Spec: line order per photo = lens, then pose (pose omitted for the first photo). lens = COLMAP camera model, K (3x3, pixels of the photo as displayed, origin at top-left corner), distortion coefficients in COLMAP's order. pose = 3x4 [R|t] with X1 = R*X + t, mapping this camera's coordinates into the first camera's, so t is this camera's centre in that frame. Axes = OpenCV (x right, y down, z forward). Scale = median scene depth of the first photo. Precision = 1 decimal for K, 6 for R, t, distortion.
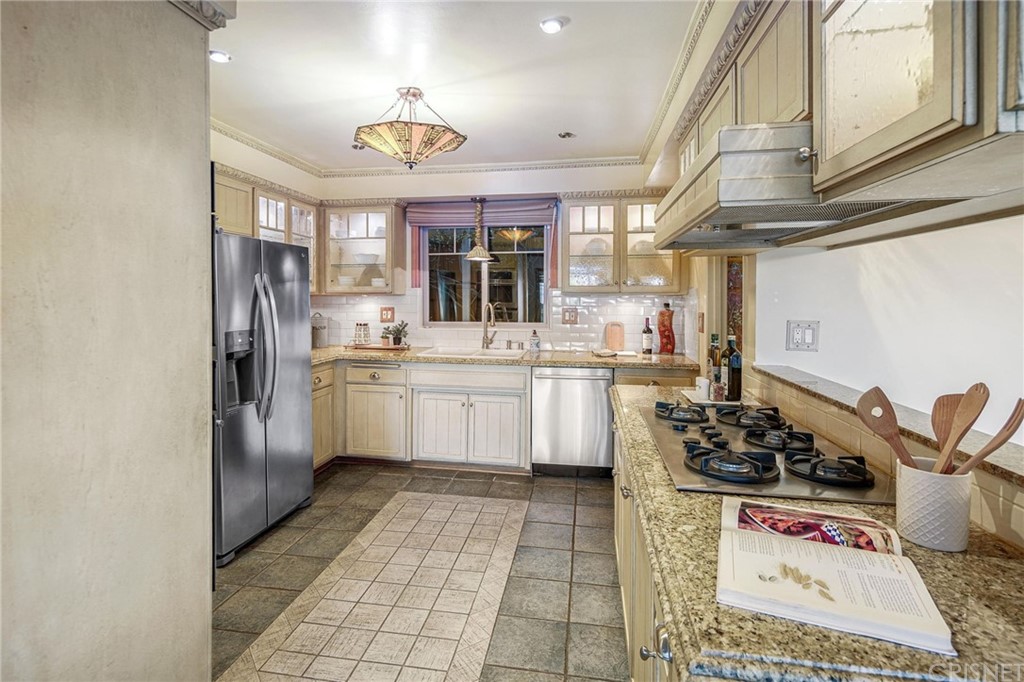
lens RADIAL K [[520.7, 0, 509.3], [0, 520.7, 306.1], [0, 0, 1]] dist [-0.000148, -0.000014]
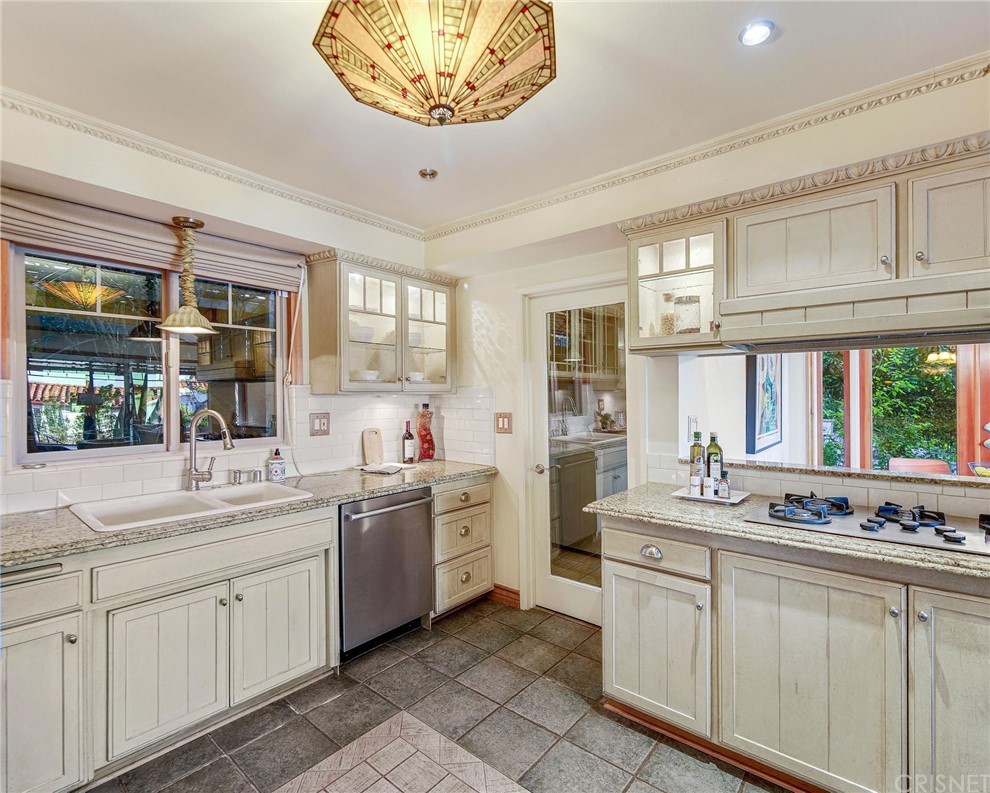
lens RADIAL K [[484.1, 0, 495.0], [0, 484.1, 396.5], [0, 0, 1]] dist [0.024496, -0.000081]
pose [[0.521141, -0.007395, 0.853438, -0.356160], [0.021875, 0.999750, -0.004695, -0.011650], [-0.853190, 0.021116, 0.521172, 0.482751]]
